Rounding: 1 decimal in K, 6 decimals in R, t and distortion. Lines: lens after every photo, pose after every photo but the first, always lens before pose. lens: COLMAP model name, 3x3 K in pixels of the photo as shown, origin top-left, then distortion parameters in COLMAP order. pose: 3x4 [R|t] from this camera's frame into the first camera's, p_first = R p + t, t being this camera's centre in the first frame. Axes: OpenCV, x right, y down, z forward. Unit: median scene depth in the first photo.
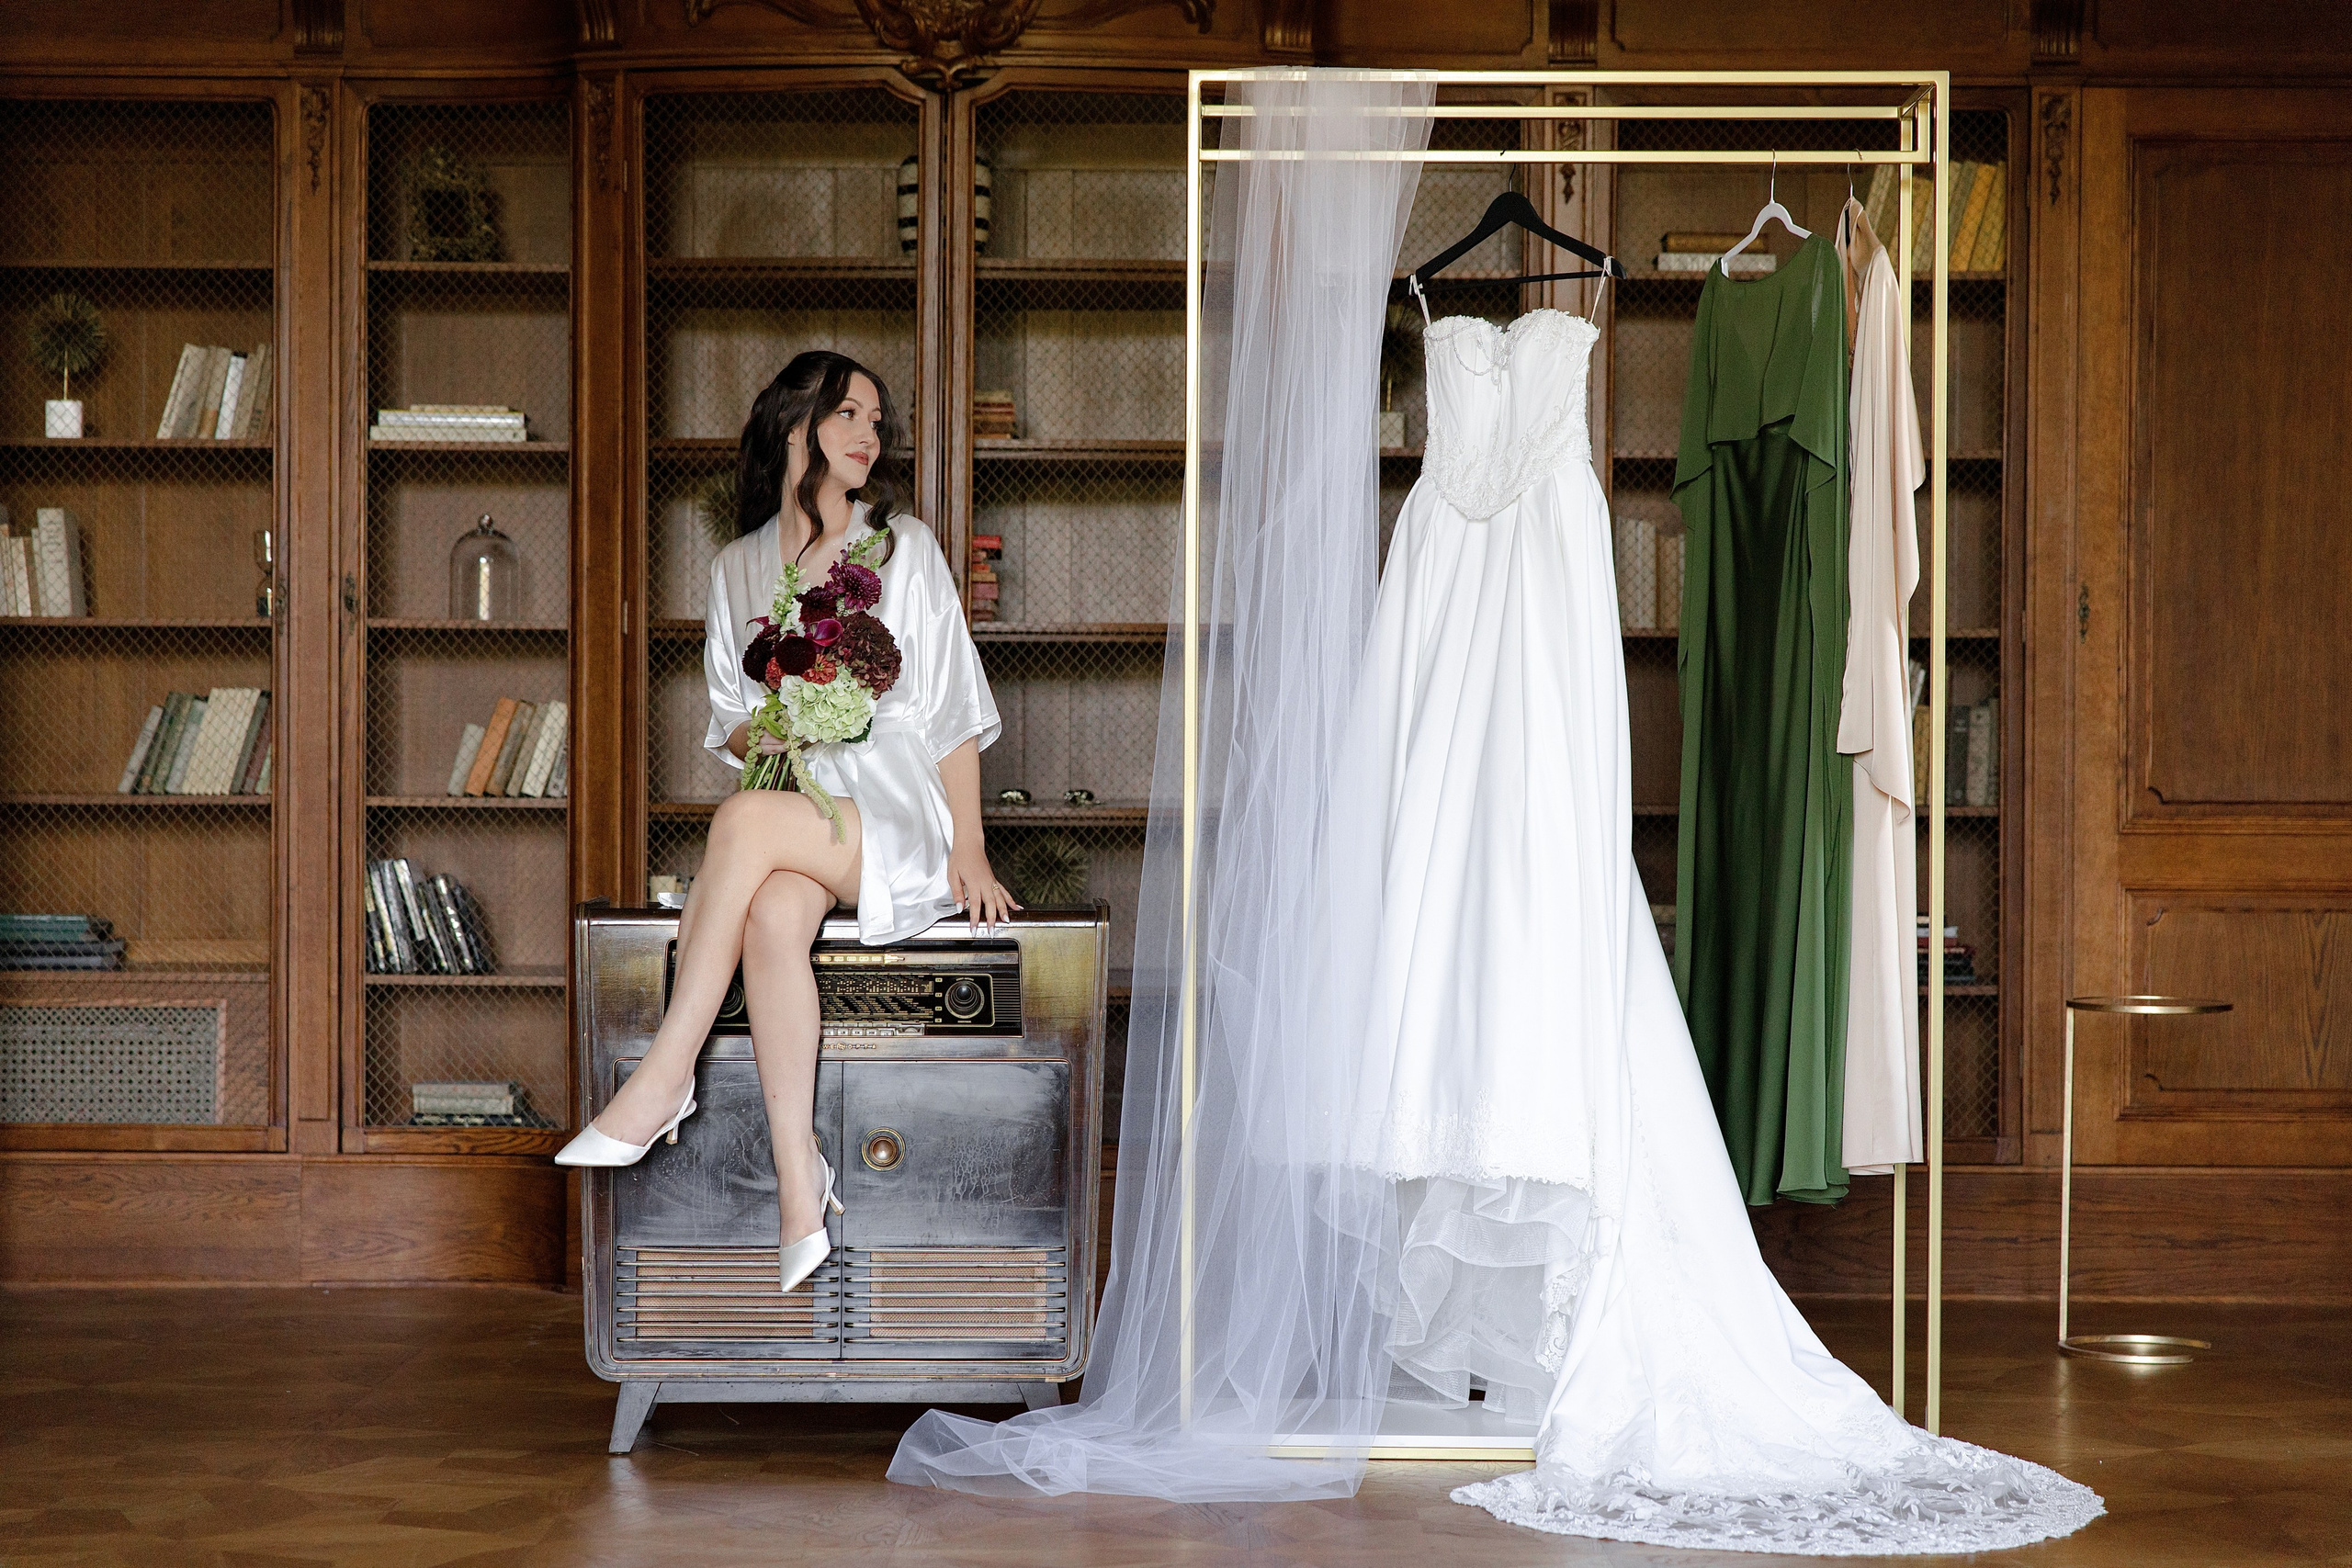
lens RADIAL K [[4339.8, 0, 1176.0], [0, 4339.8, 784.0], [0, 0, 1]] dist [0.018325, 0.056734]
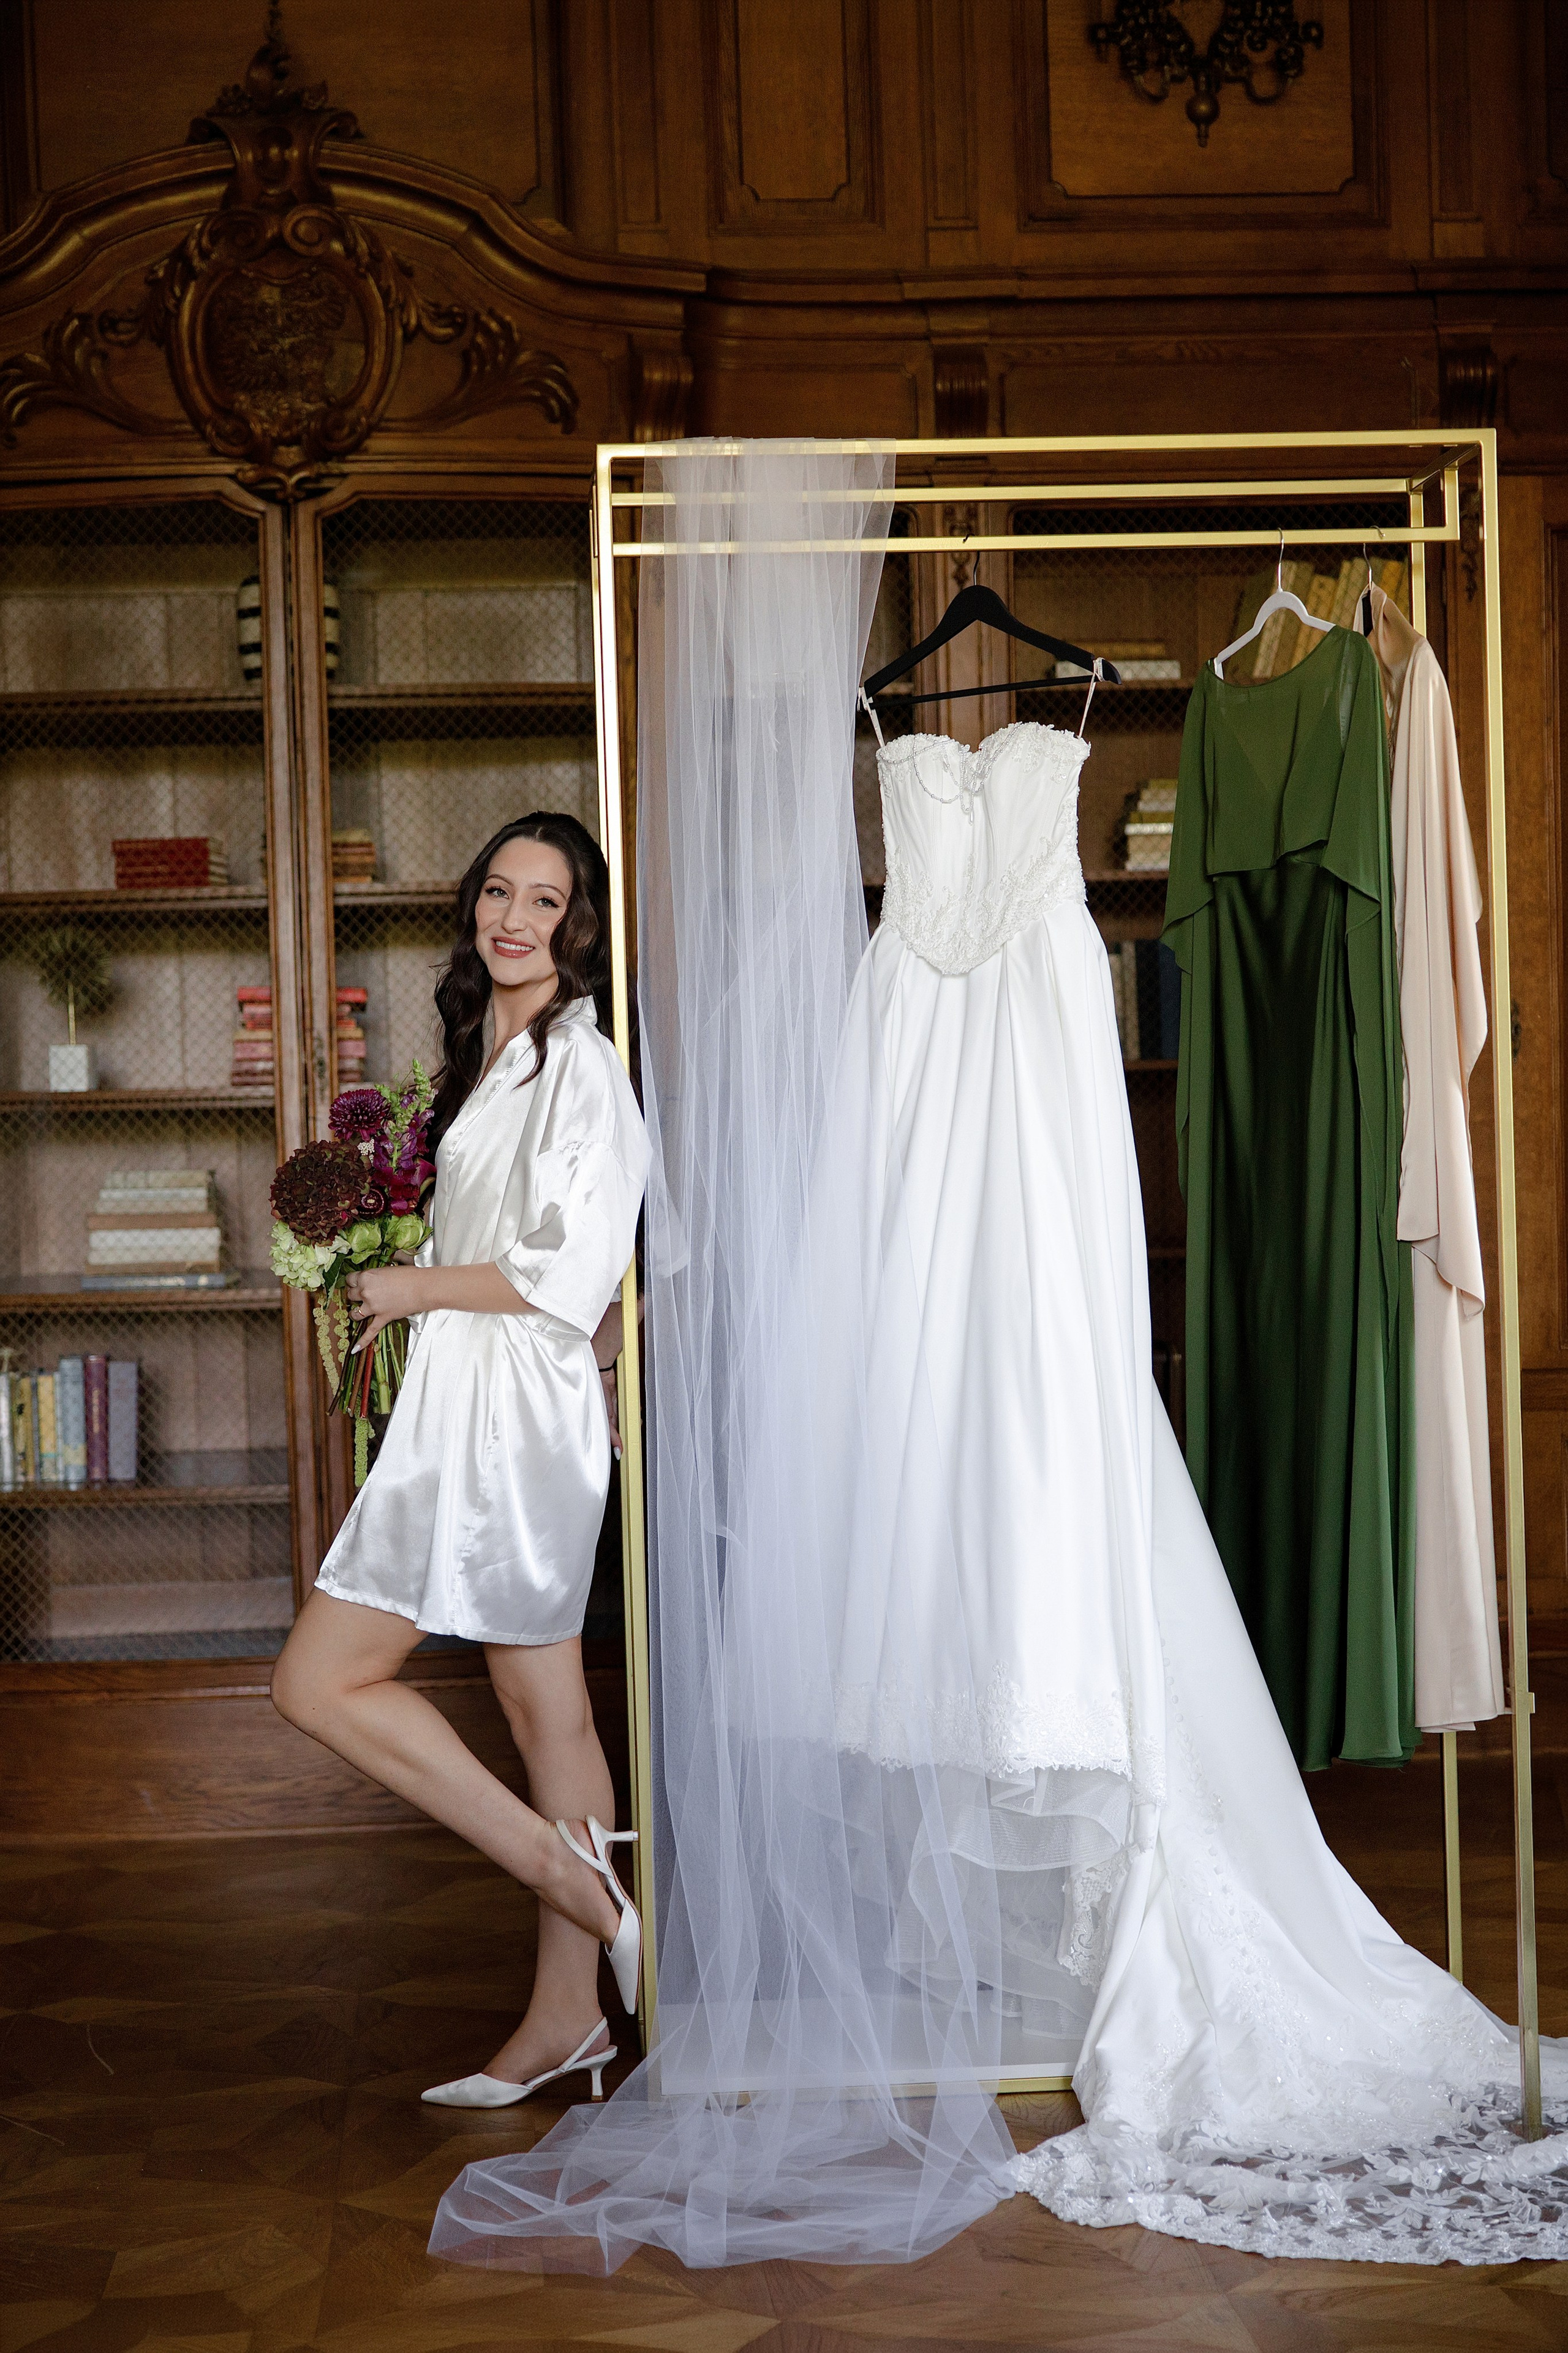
lens RADIAL K [[3558.3, 0, 784.0], [0, 3558.3, 1176.5], [0, 0, 1]] dist [0.021394, -0.096429]
pose [[0.995368, -0.037837, 0.088382, -0.020568], [0.036519, 0.999197, 0.016491, -0.026806], [-0.088935, -0.013187, 0.995950, 0.244104]]
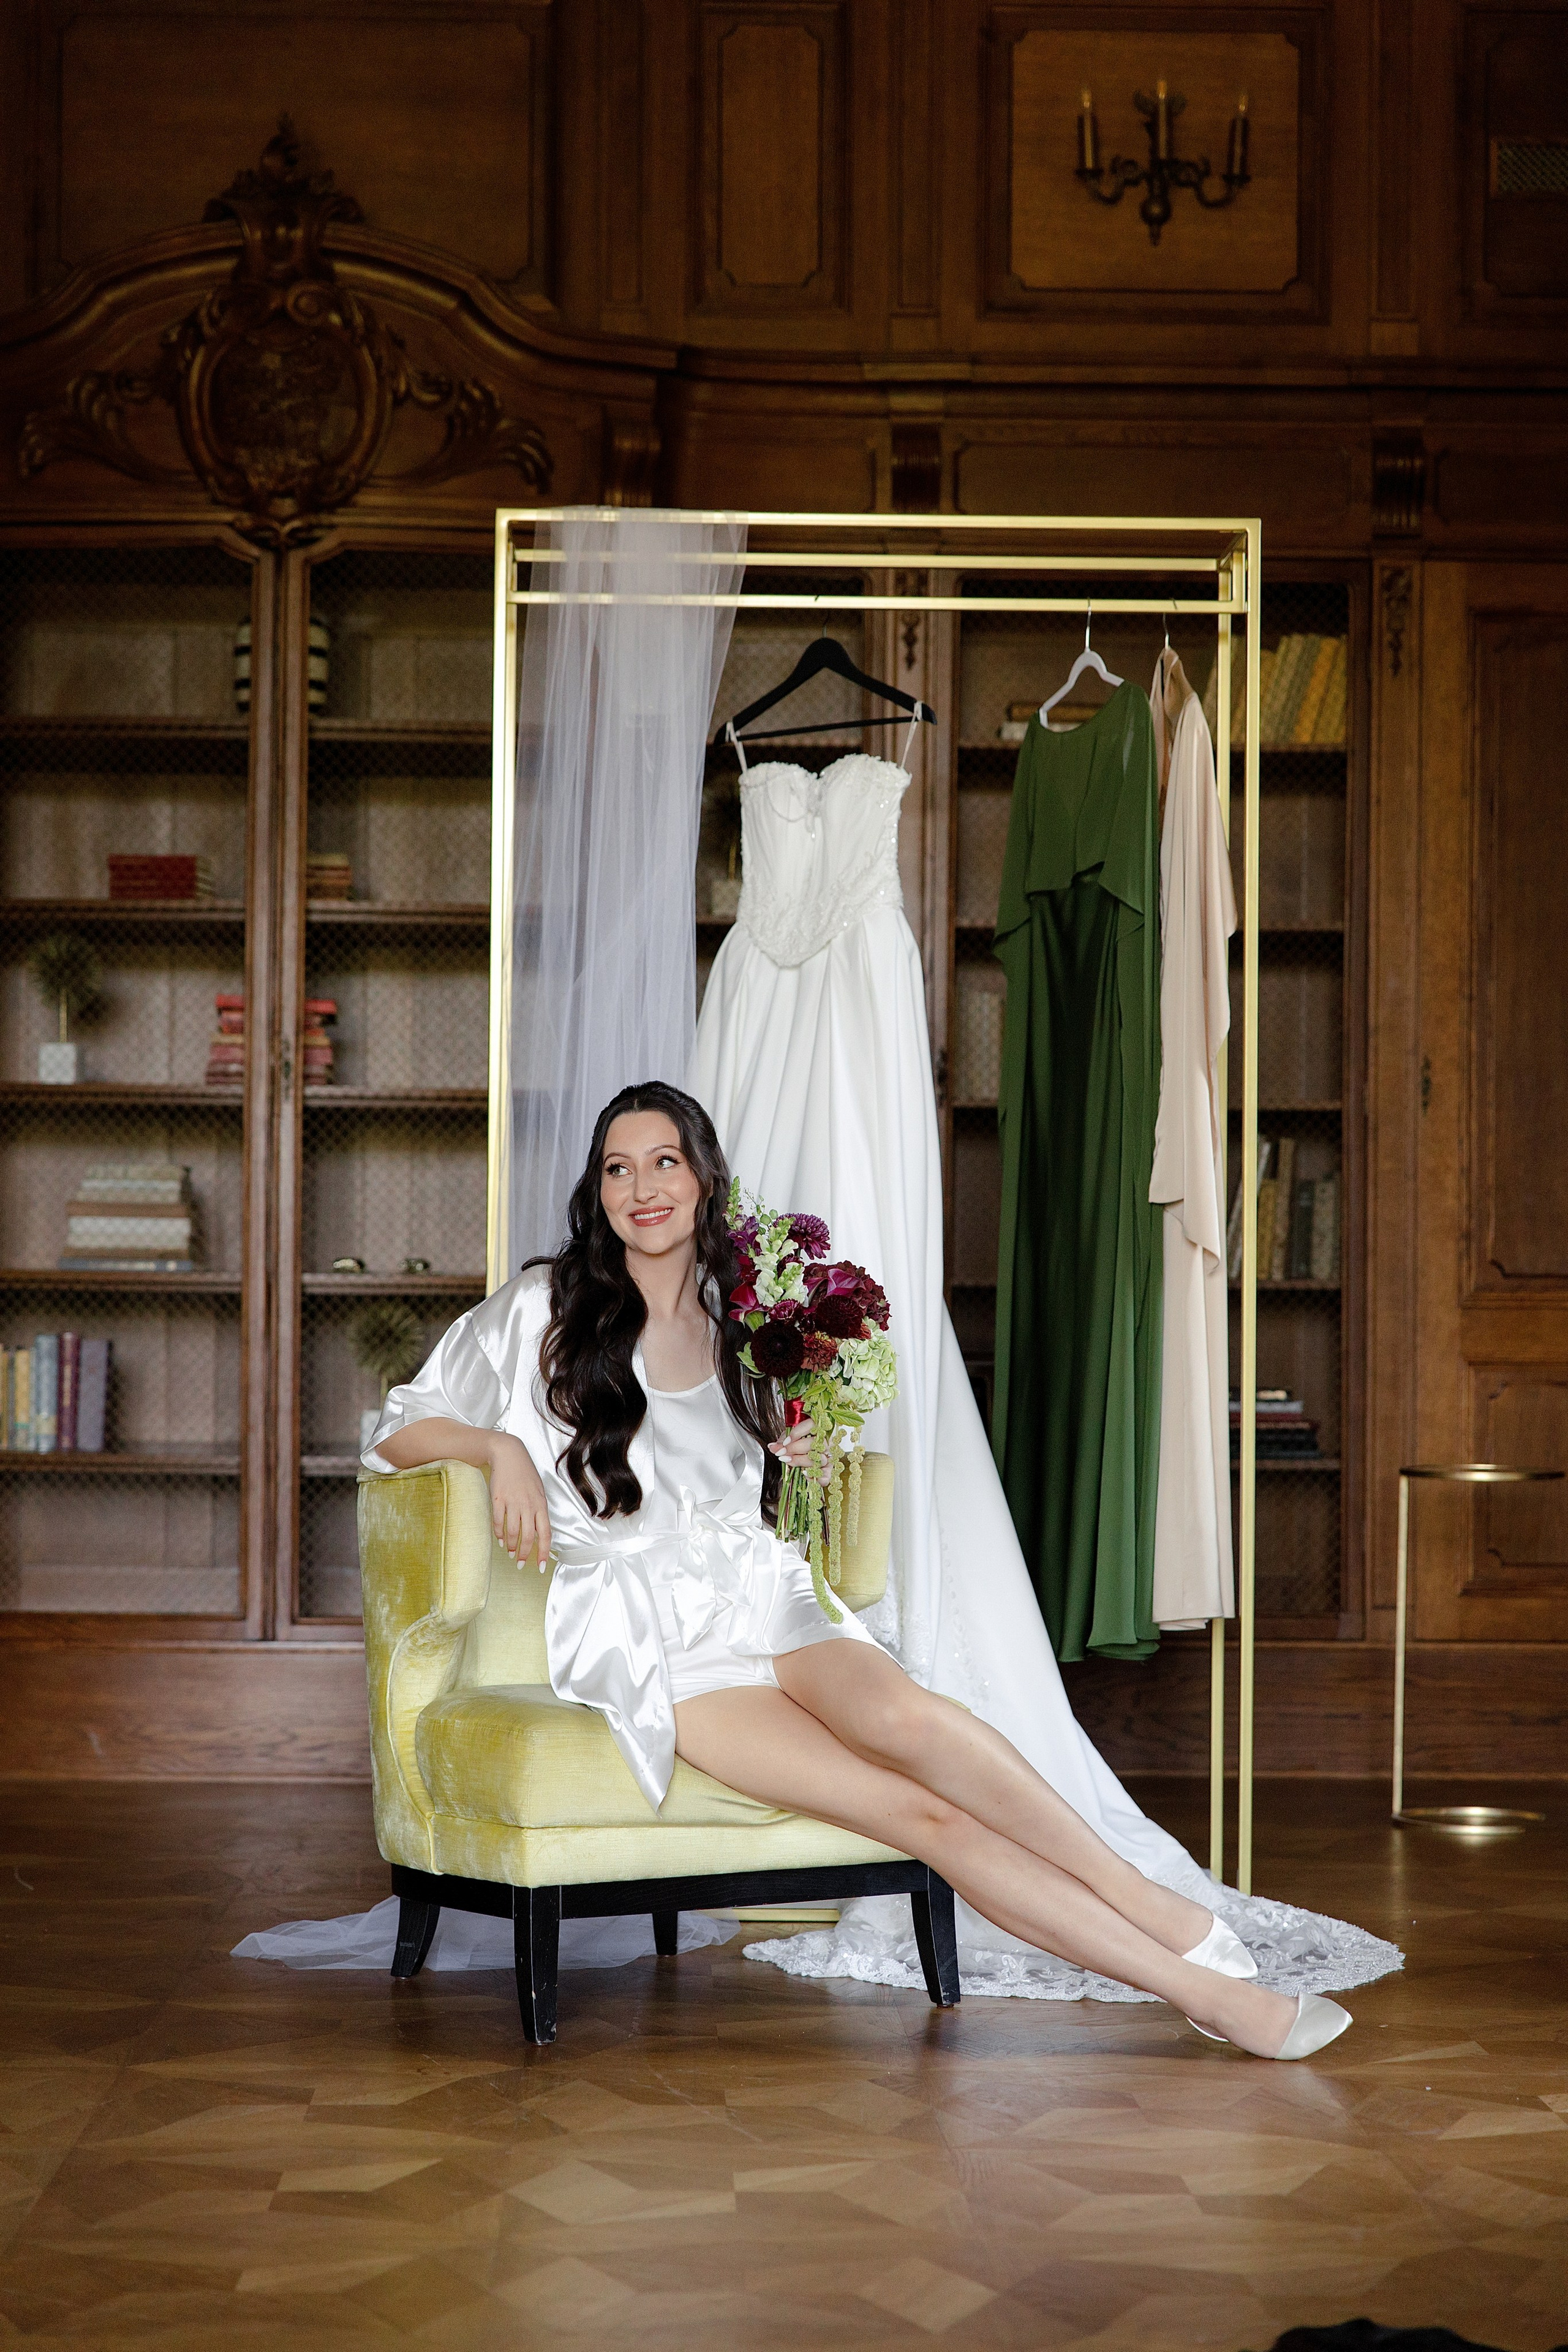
lens RADIAL K [[4340.2, 0, 784.0], [0, 4340.2, 1176.0], [0, 0, 1]] dist [0.018325, 0.056734]
pose [[0.999179, 0.004743, 0.040233, 0.022435], [-0.003450, 0.999477, -0.032150, 0.014353], [-0.040365, 0.031984, 0.998673, 0.011688]]
